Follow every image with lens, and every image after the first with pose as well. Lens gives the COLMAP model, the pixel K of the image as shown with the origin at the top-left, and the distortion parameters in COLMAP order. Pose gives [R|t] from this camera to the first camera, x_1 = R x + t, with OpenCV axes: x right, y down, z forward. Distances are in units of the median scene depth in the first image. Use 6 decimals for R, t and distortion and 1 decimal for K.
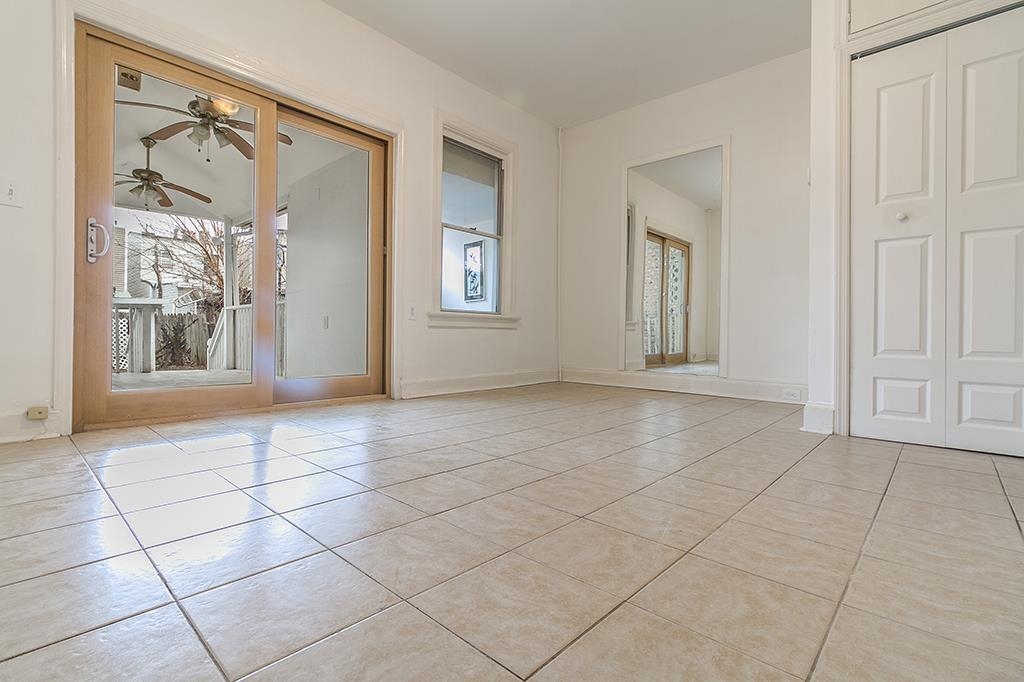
lens RADIAL K [[475.5, 0, 506.1], [0, 475.5, 335.2], [0, 0, 1]] dist [0.001111, 0.000251]
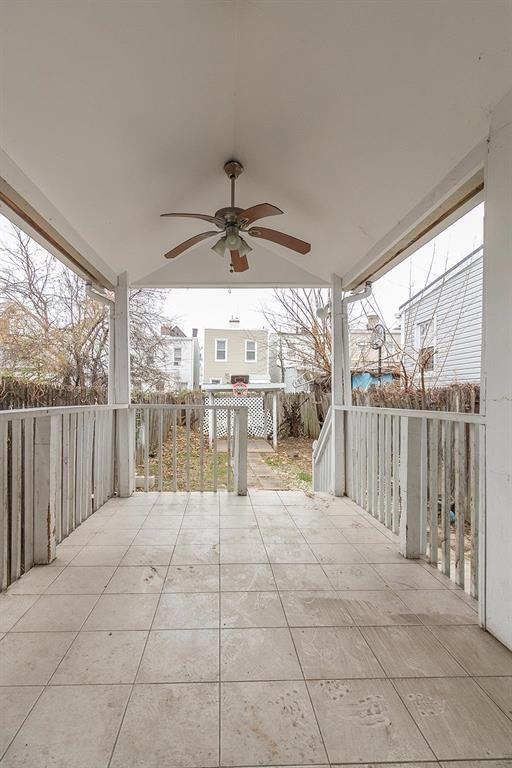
lens RADIAL K [[356.6, 0, 255.7], [0, 356.6, 392.8], [0, 0, 1]] dist [0.001111, 0.000251]
pose [[0.742006, -0.006972, -0.670357, -0.175230], [-0.000470, 0.999940, -0.010920, -0.038944], [0.670393, 0.008417, 0.741958, 0.289527]]
